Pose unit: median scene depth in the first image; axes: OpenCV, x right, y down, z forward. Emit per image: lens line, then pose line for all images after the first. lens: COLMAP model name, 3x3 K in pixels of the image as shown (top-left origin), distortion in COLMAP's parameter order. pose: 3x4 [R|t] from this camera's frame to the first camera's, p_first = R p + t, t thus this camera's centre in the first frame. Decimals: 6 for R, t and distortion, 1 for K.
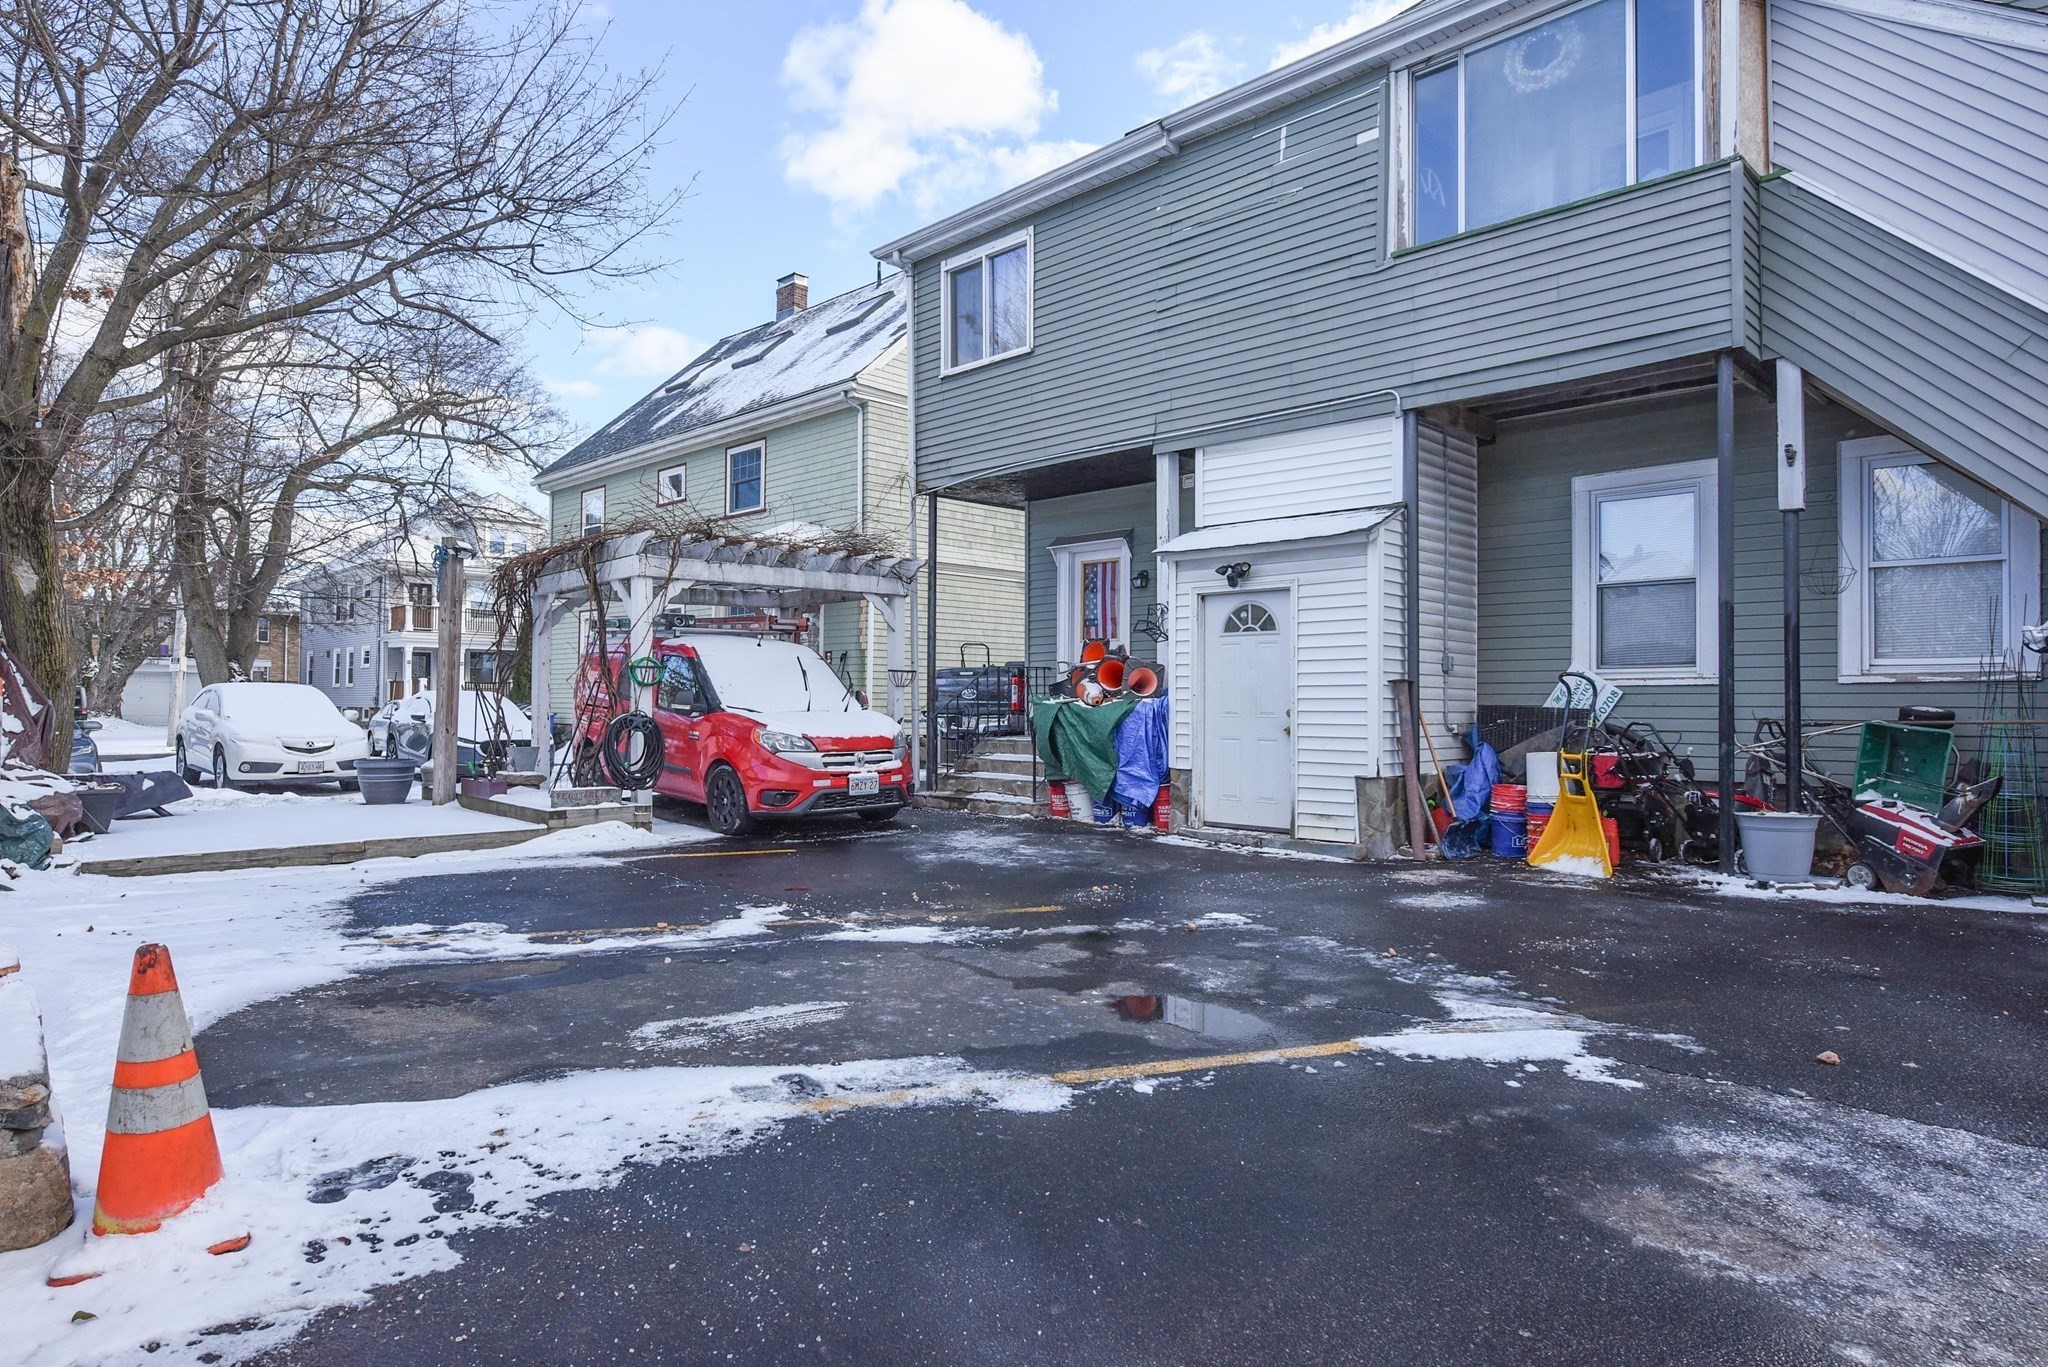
lens RADIAL K [[1136.9, 0, 1020.1], [0, 1136.9, 683.9], [0, 0, 1]] dist [0.000020, -0.005103]
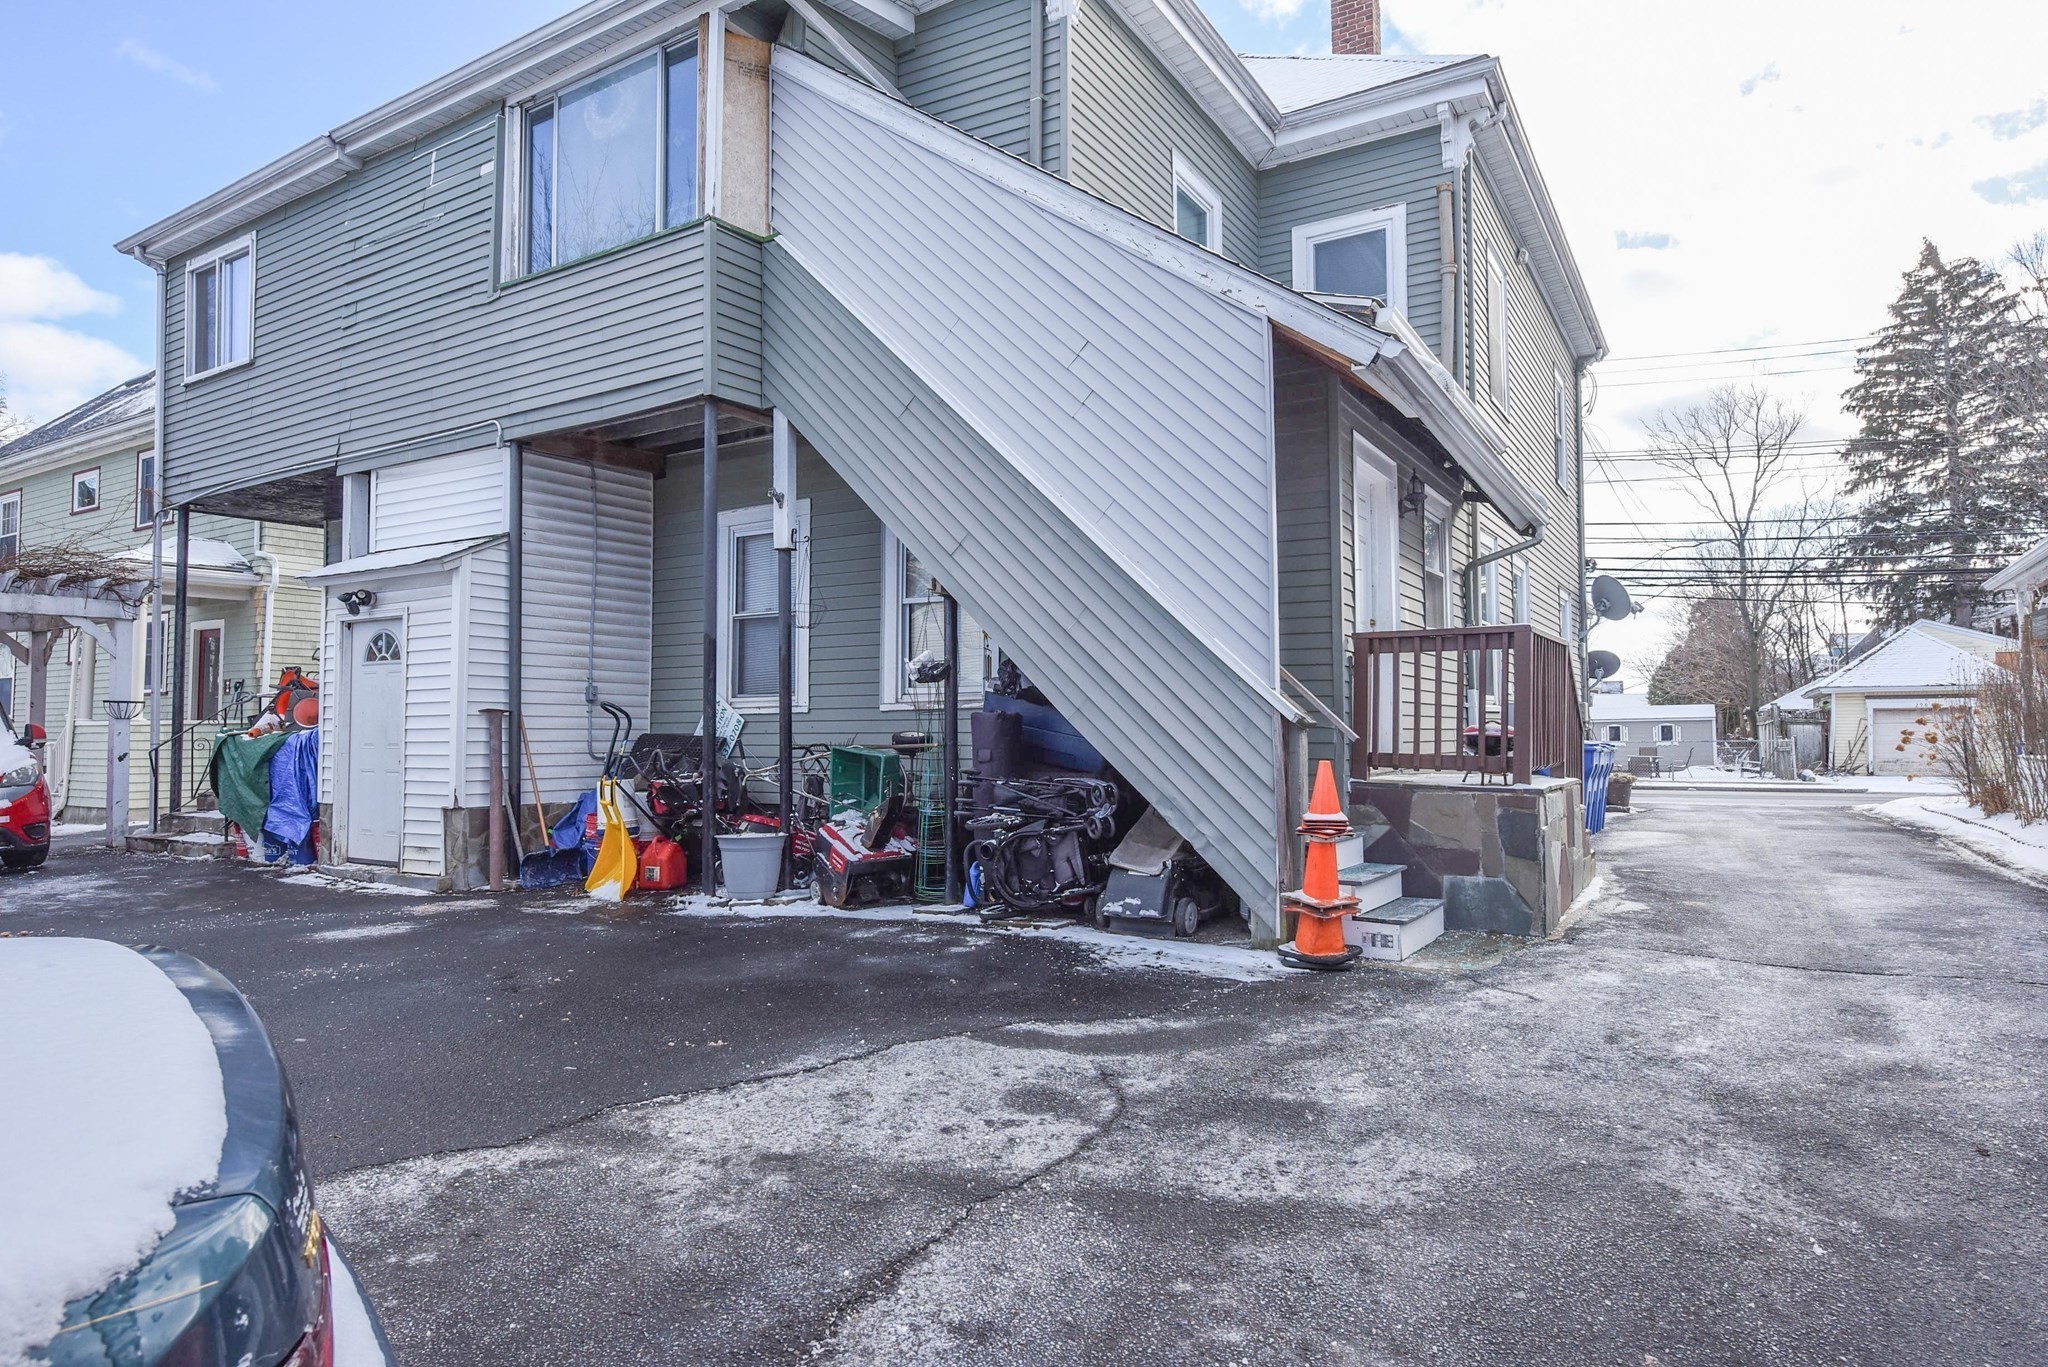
lens RADIAL K [[1176.0, 0, 1008.6], [0, 1176.0, 683.1], [0, 0, 1]] dist [-0.001300, -0.001832]
pose [[0.977541, 0.001101, 0.210742, 0.518608], [0.004476, 0.999652, -0.025986, 0.001917], [-0.210697, 0.026346, 0.977196, -0.096205]]
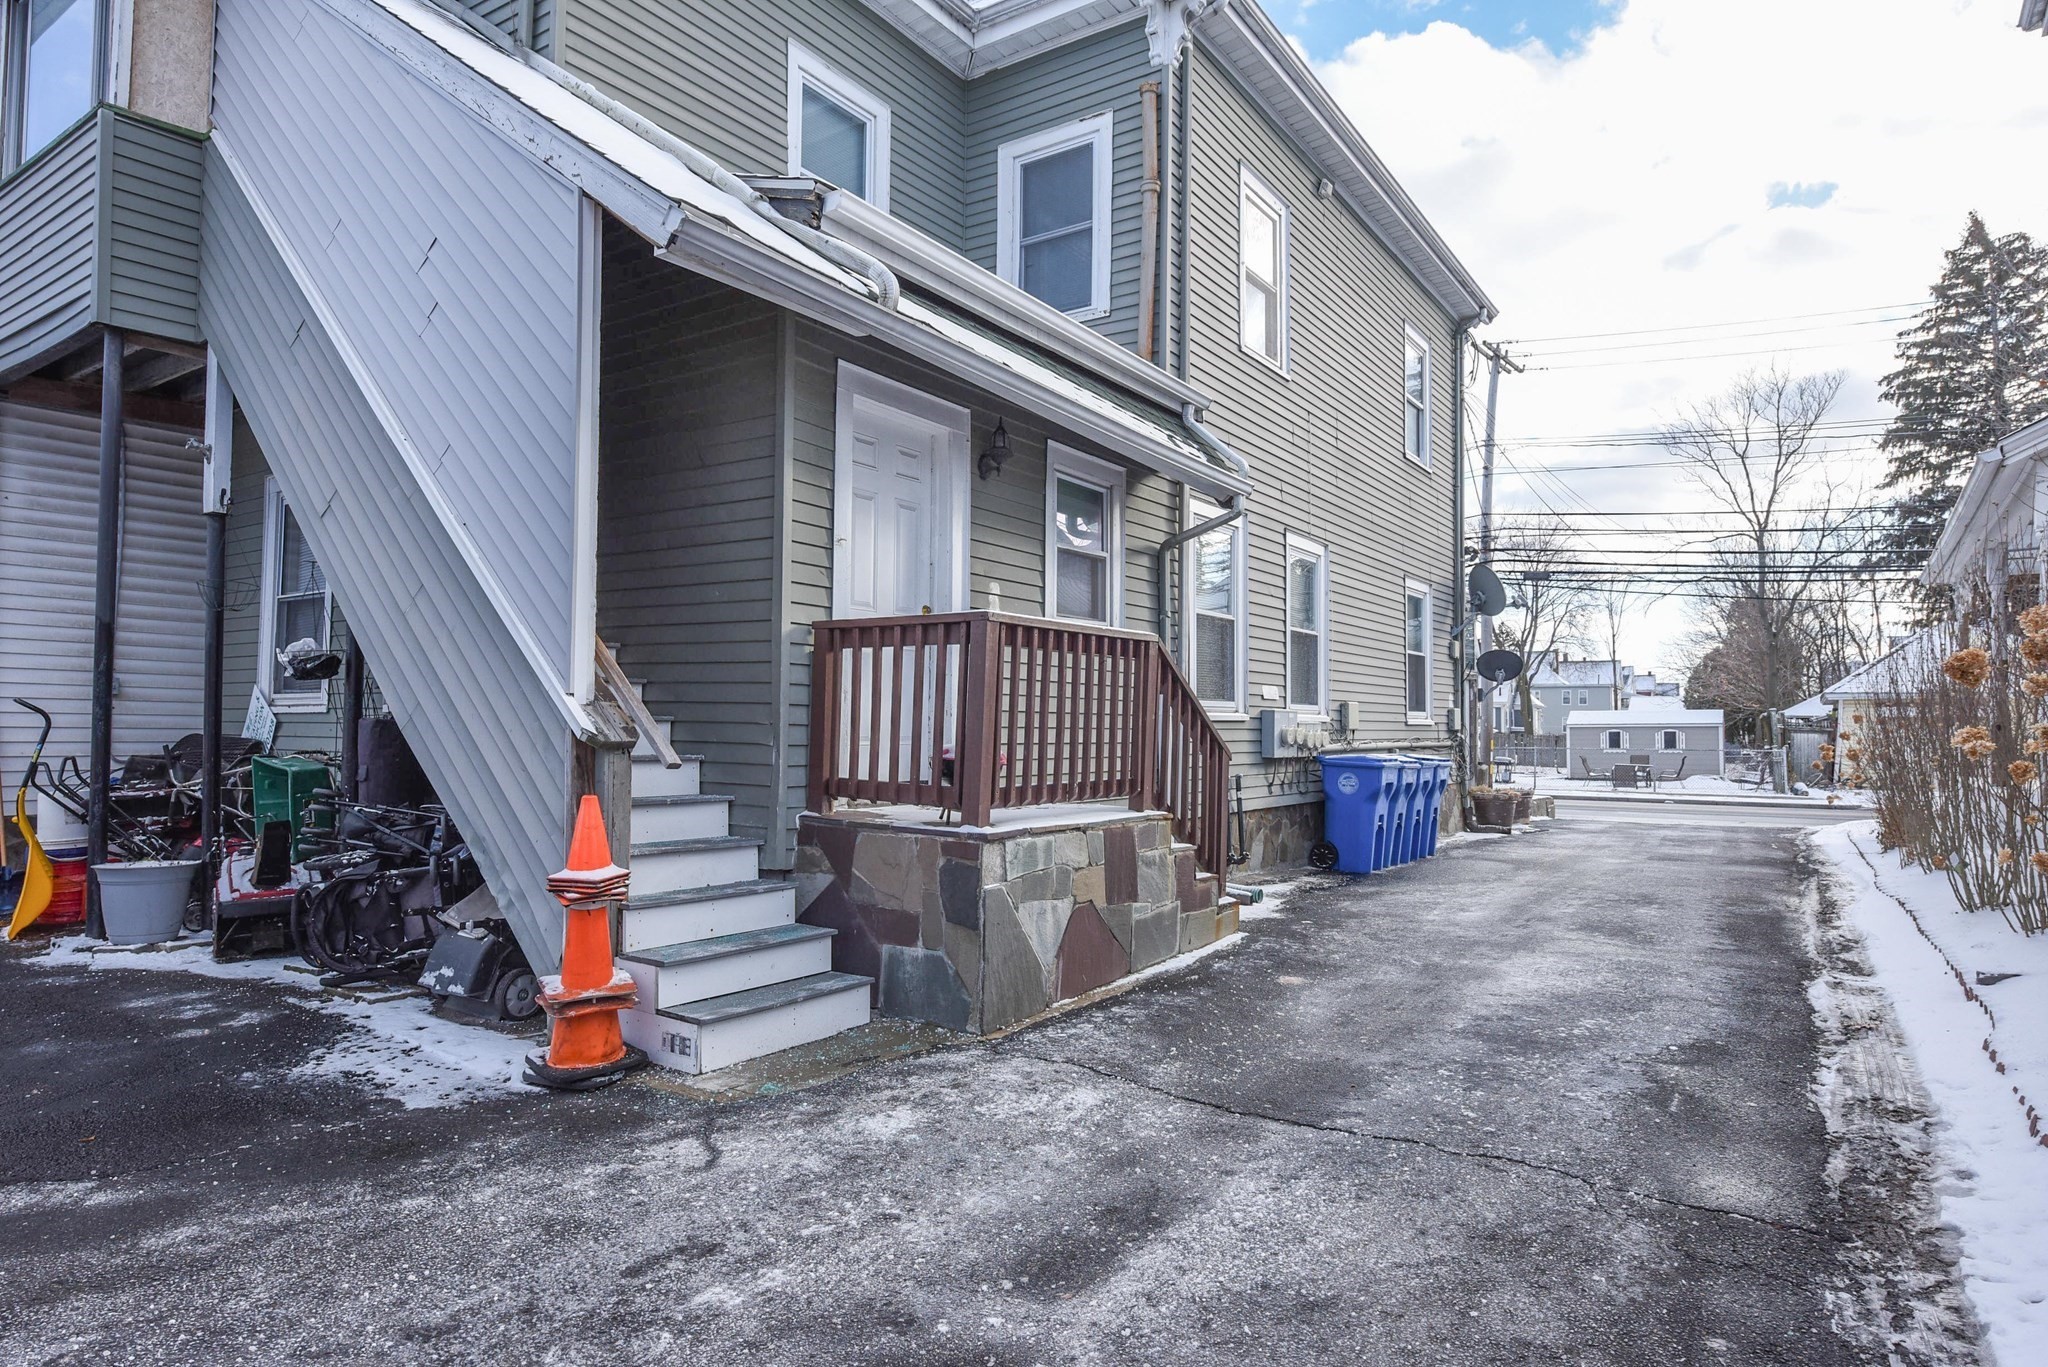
lens RADIAL K [[1176.0, 0, 1011.0], [0, 1176.0, 681.1], [0, 0, 1]] dist [-0.001300, -0.001832]
pose [[0.985776, 0.012494, 0.167600, 0.897999], [-0.008911, 0.999716, -0.022113, -0.007594], [-0.167829, 0.020305, 0.985607, 0.008249]]
